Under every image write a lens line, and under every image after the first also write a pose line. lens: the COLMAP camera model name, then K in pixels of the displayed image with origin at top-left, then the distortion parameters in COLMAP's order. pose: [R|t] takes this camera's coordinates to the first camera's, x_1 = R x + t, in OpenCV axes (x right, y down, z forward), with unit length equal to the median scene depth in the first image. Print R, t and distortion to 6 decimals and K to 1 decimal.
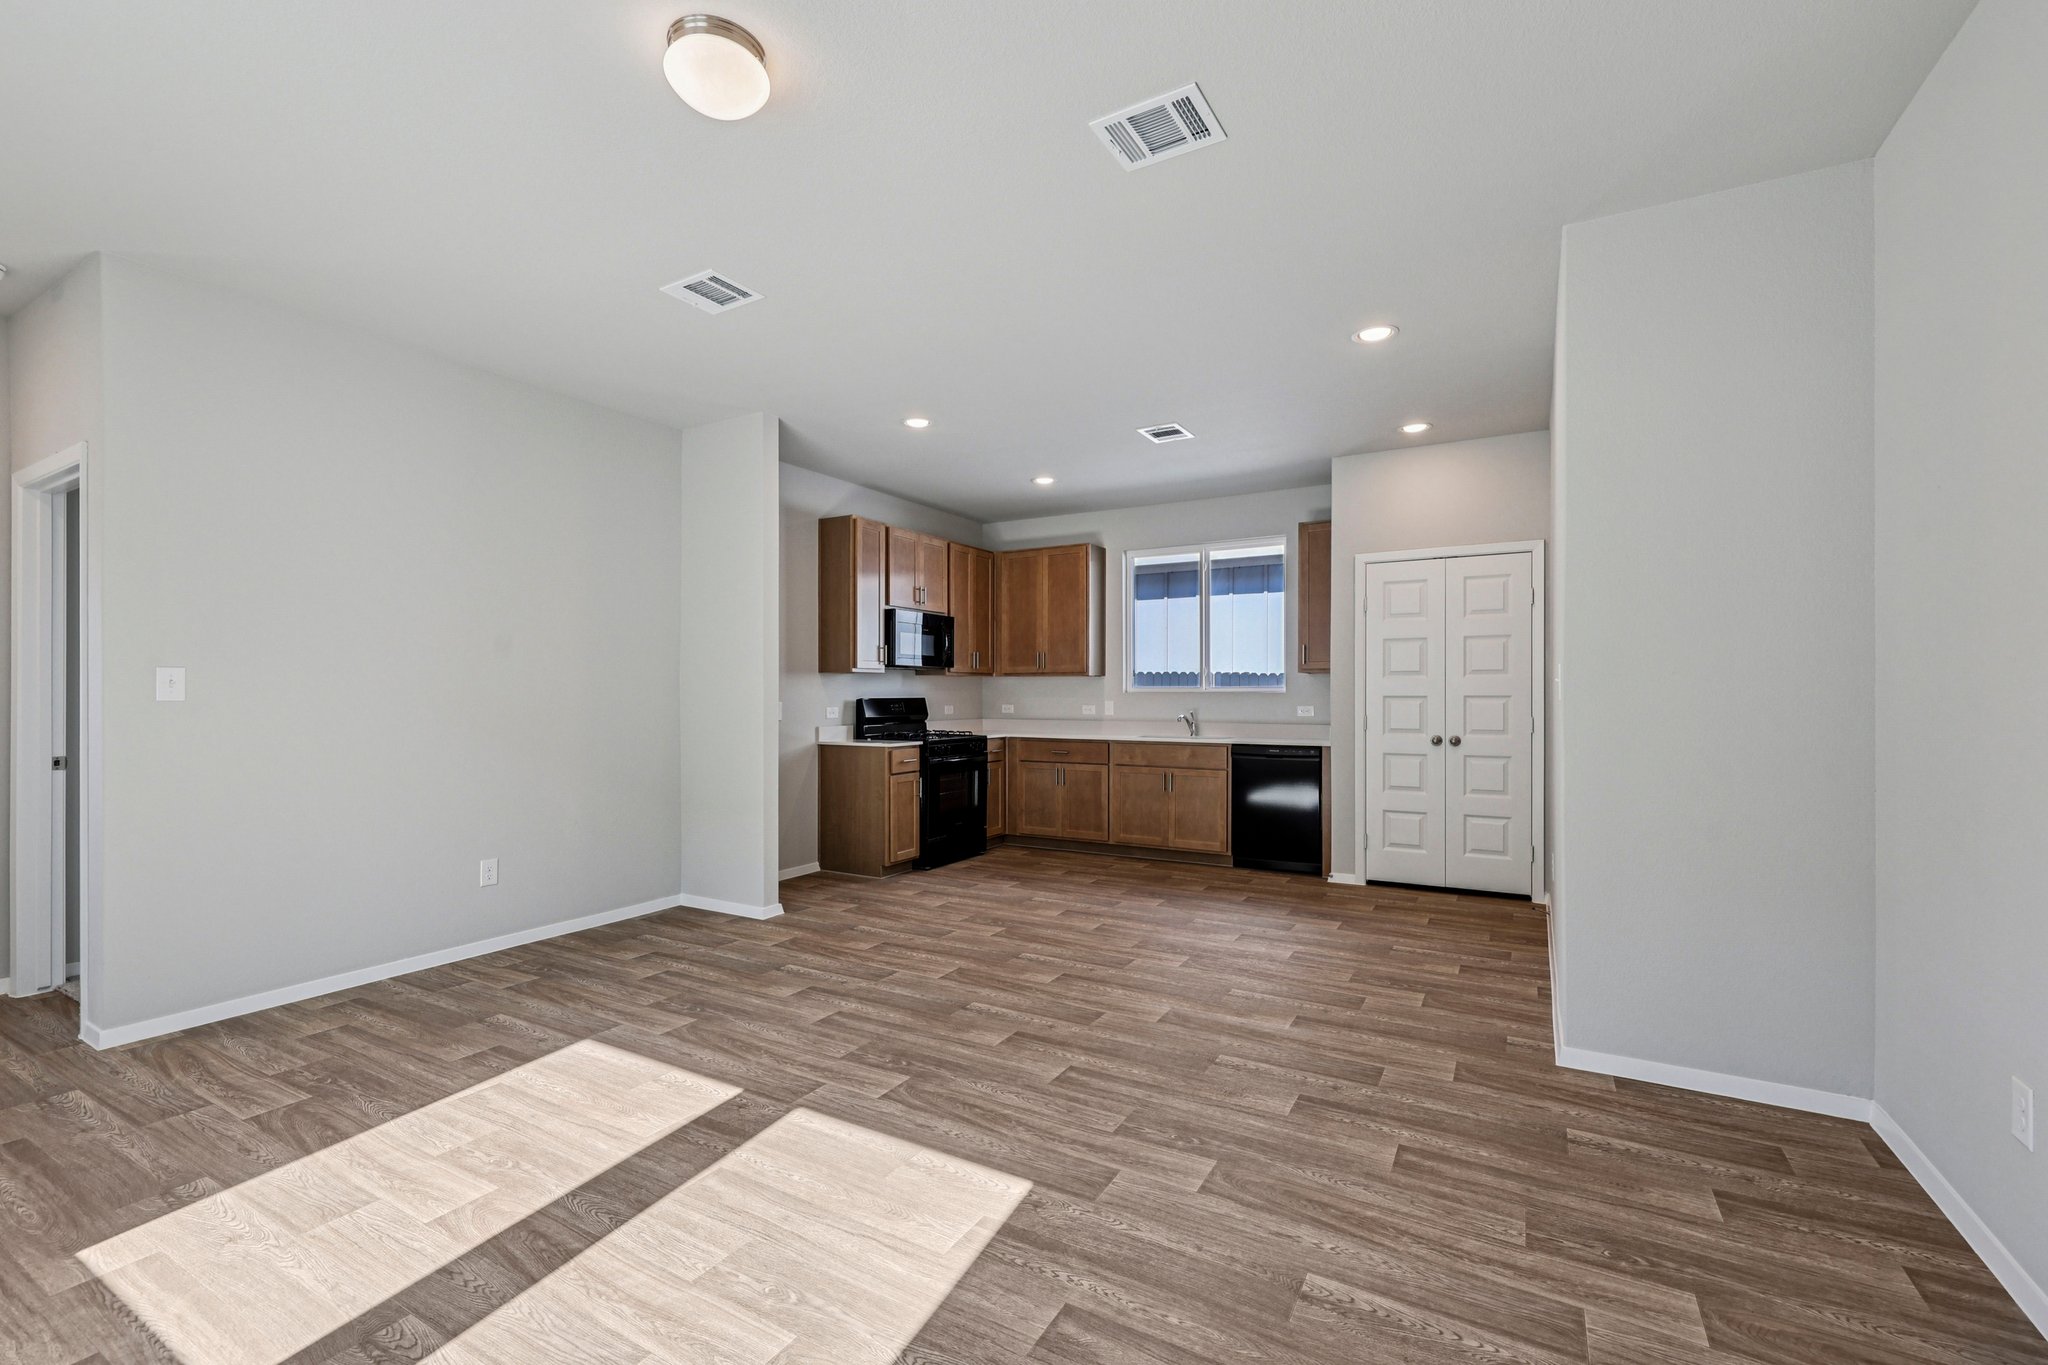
lens RADIAL K [[864.5, 0, 1029.3], [0, 864.5, 689.4], [0, 0, 1]] dist [0.001294, 0.000122]
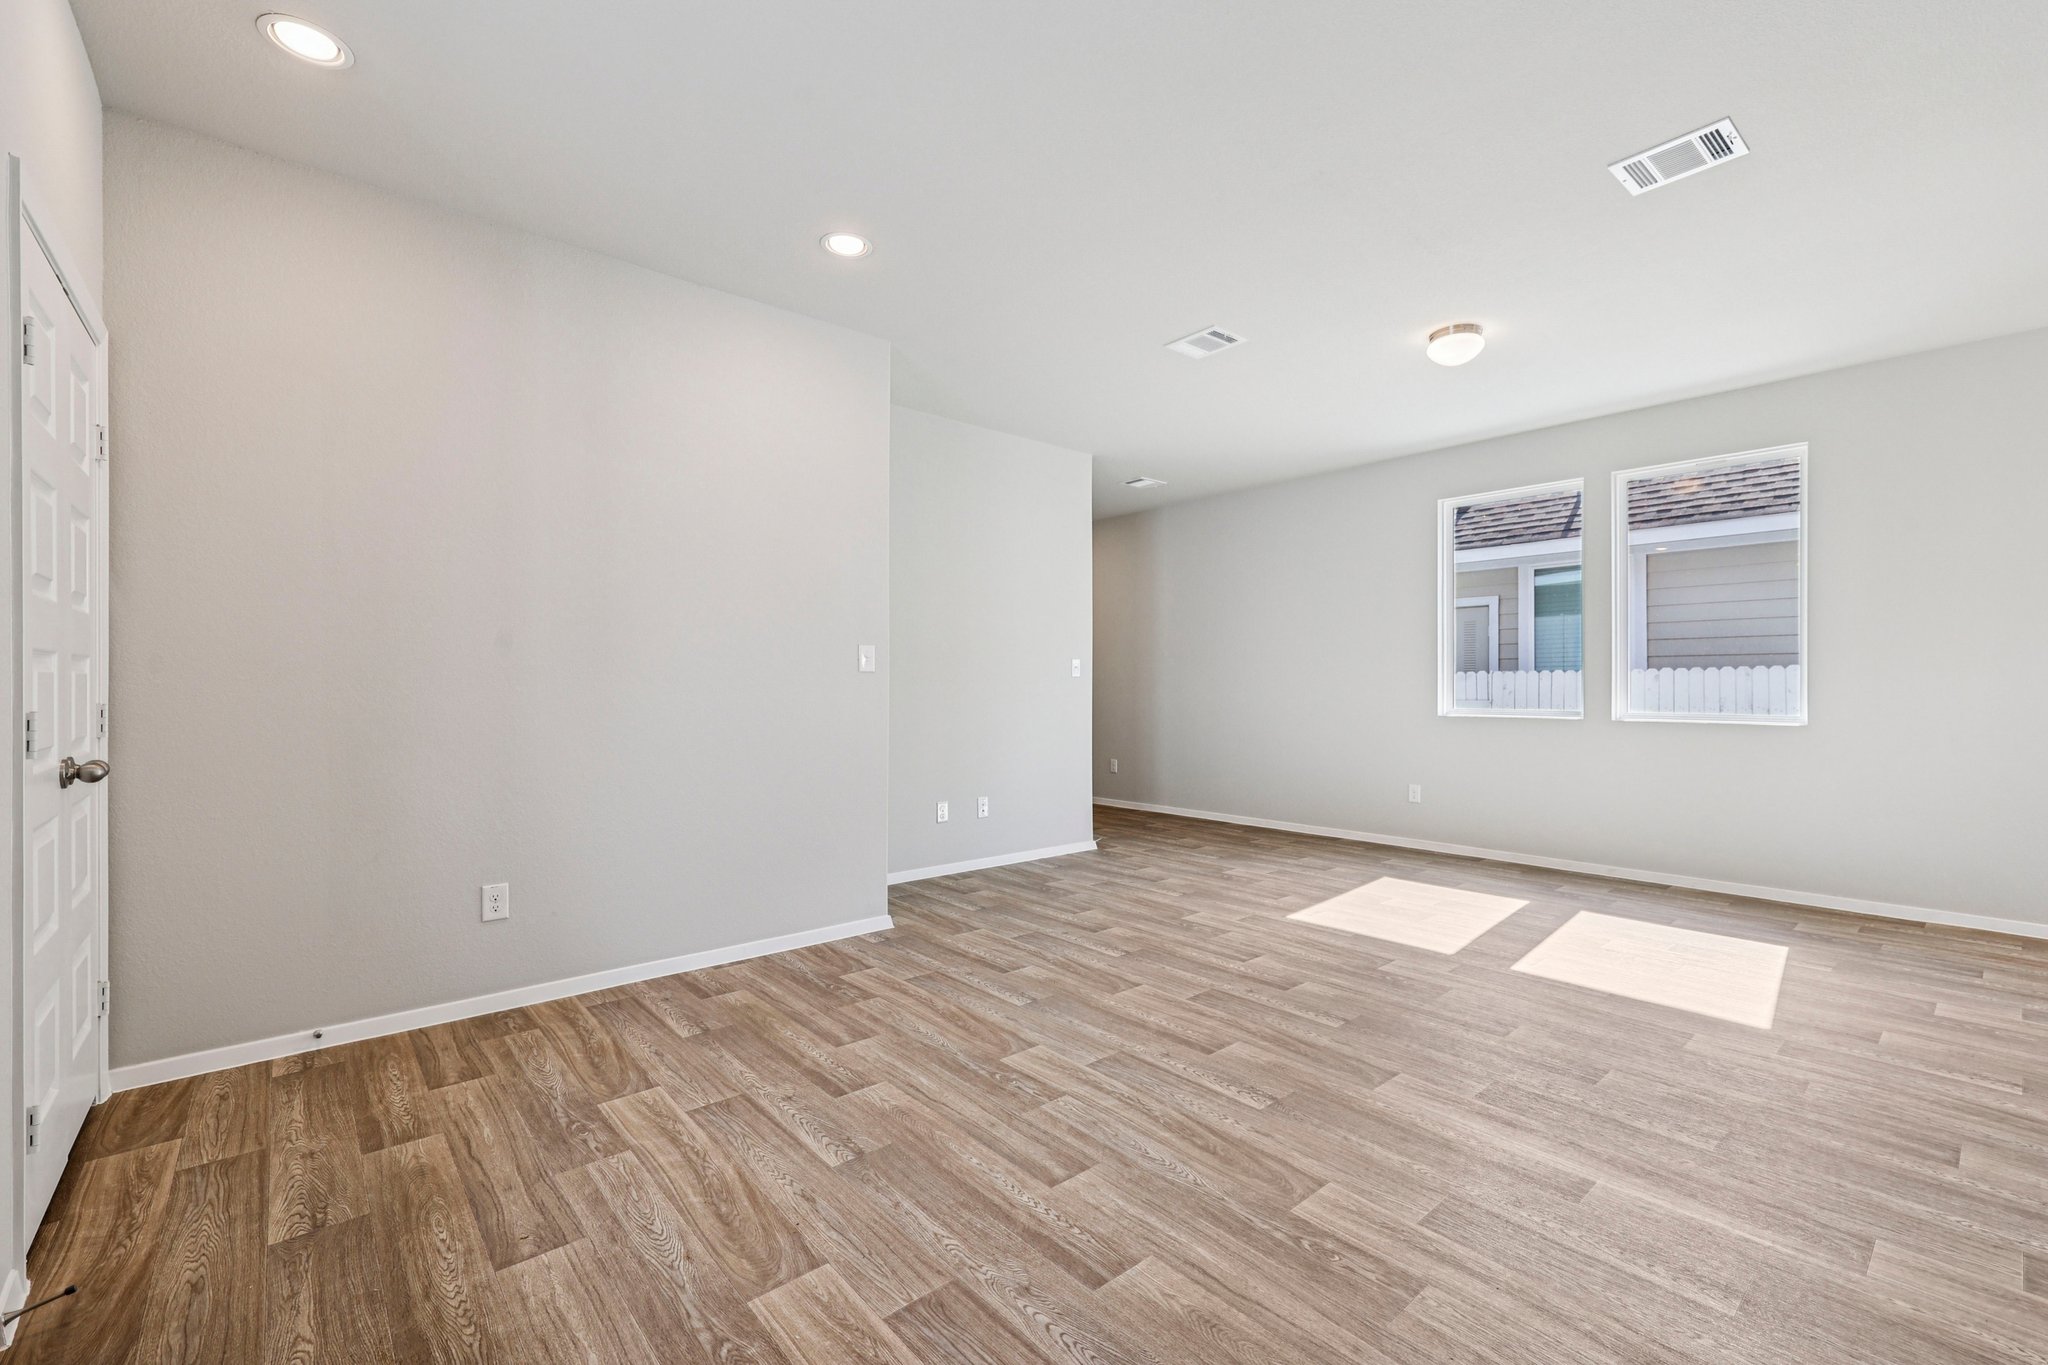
lens RADIAL K [[864.6, 0, 1024.0], [0, 864.6, 682.5], [0, 0, 1]] dist [-0.029949, 0.000208]
pose [[-0.942900, 0.000199, 0.333077, -0.033169], [-0.001239, 0.999991, -0.004106, 0.016407], [-0.333074, -0.004284, -0.942891, 1.108221]]
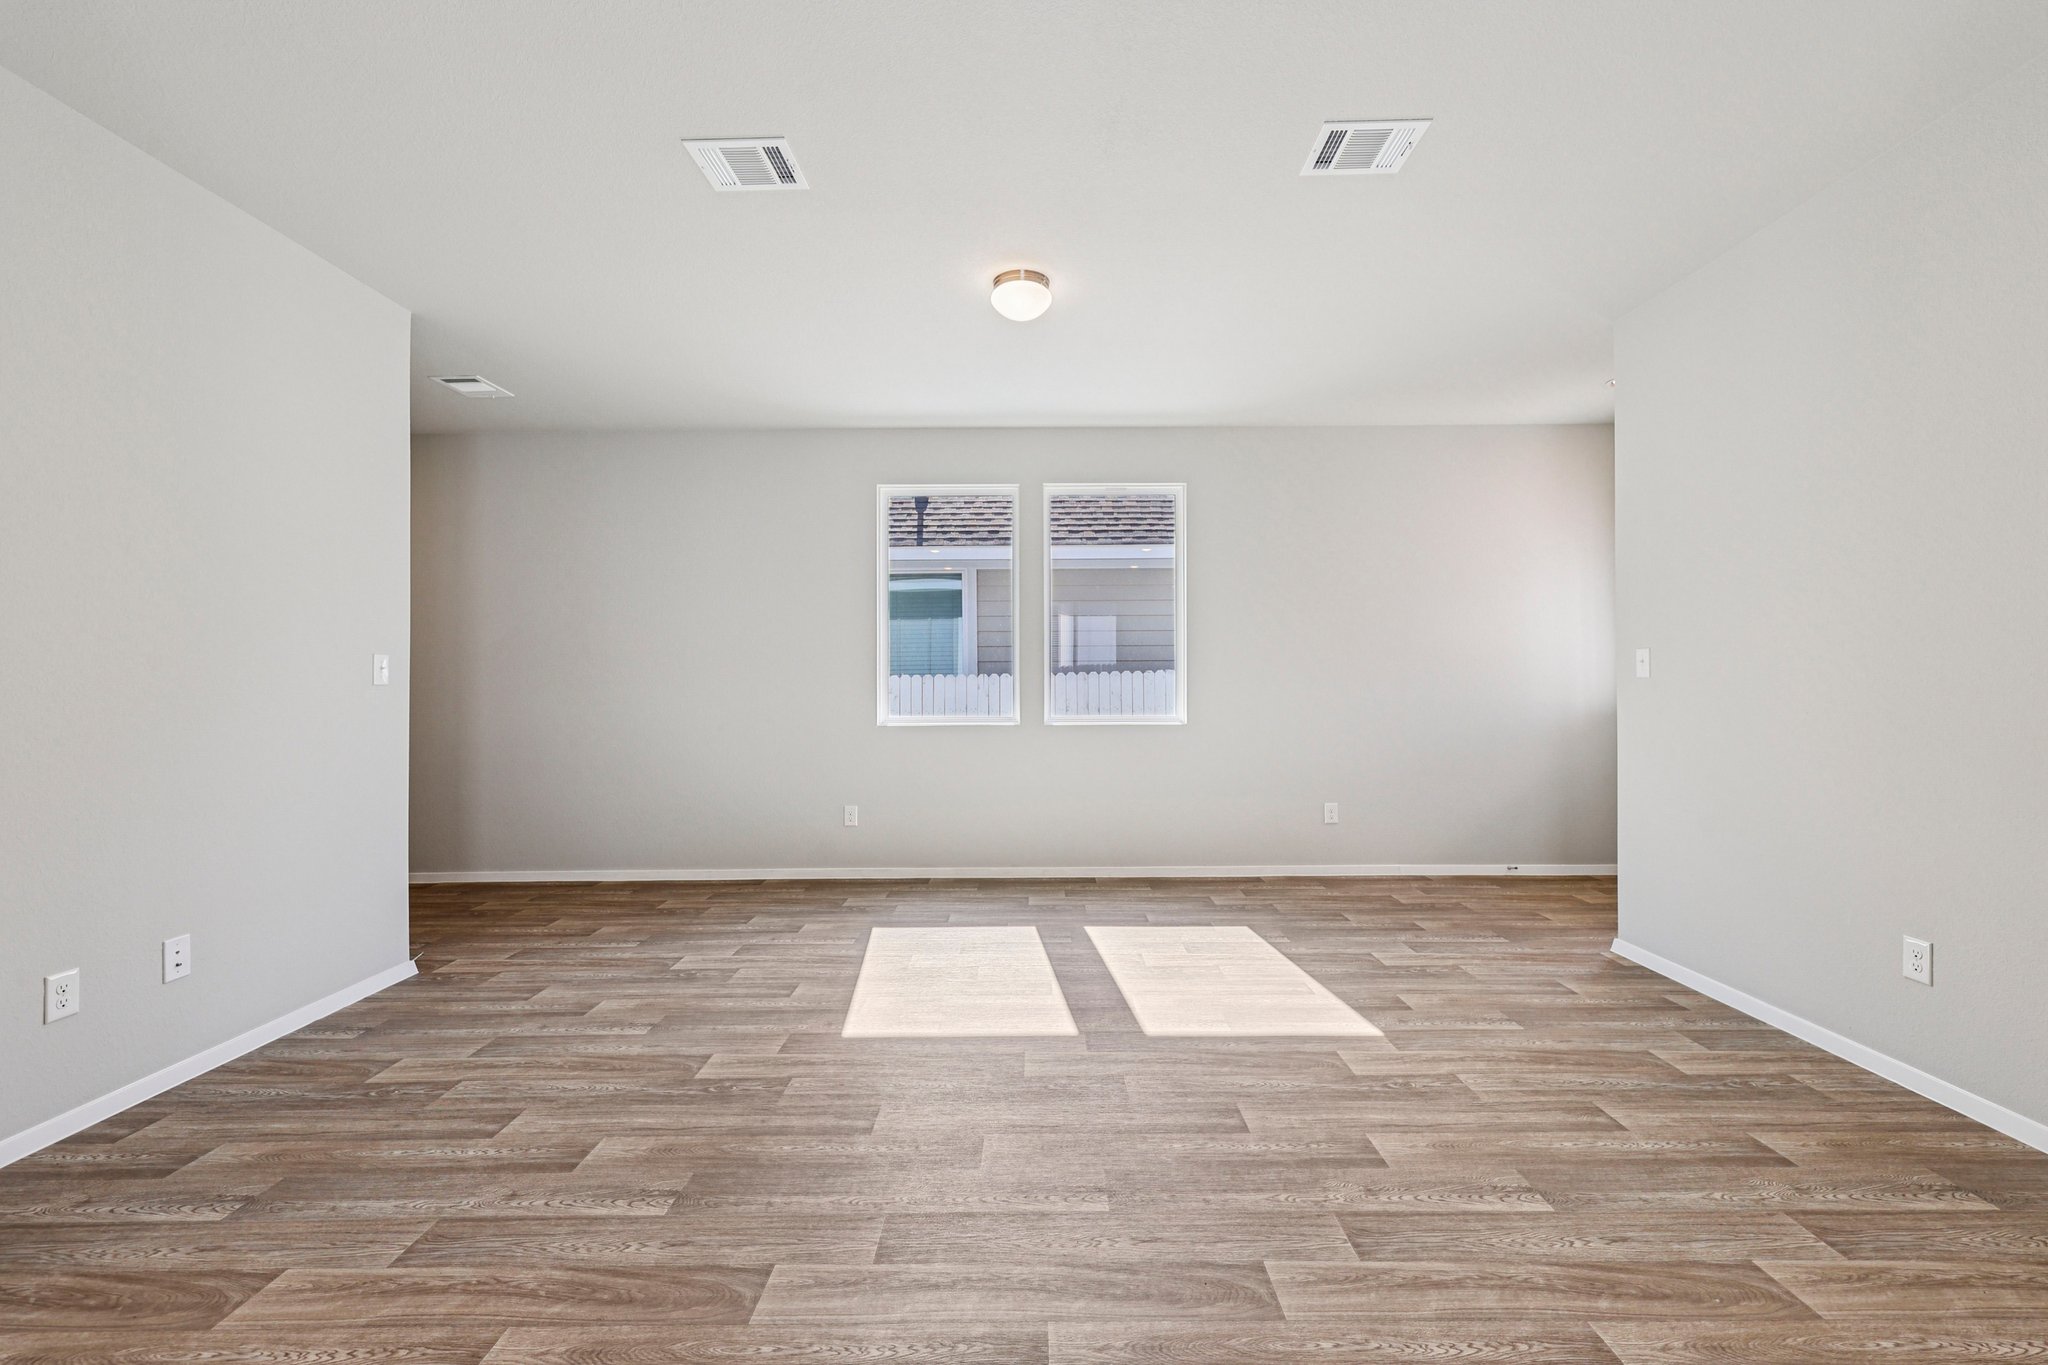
lens RADIAL K [[864.7, 0, 1037.2], [0, 864.7, 669.2], [0, 0, 1]] dist [-0.001023, 0.000059]
pose [[-0.867651, -0.001890, -0.497170, 0.151899], [0.008382, 0.999795, -0.018429, 0.009472], [0.497103, -0.020157, -0.867457, 0.862661]]
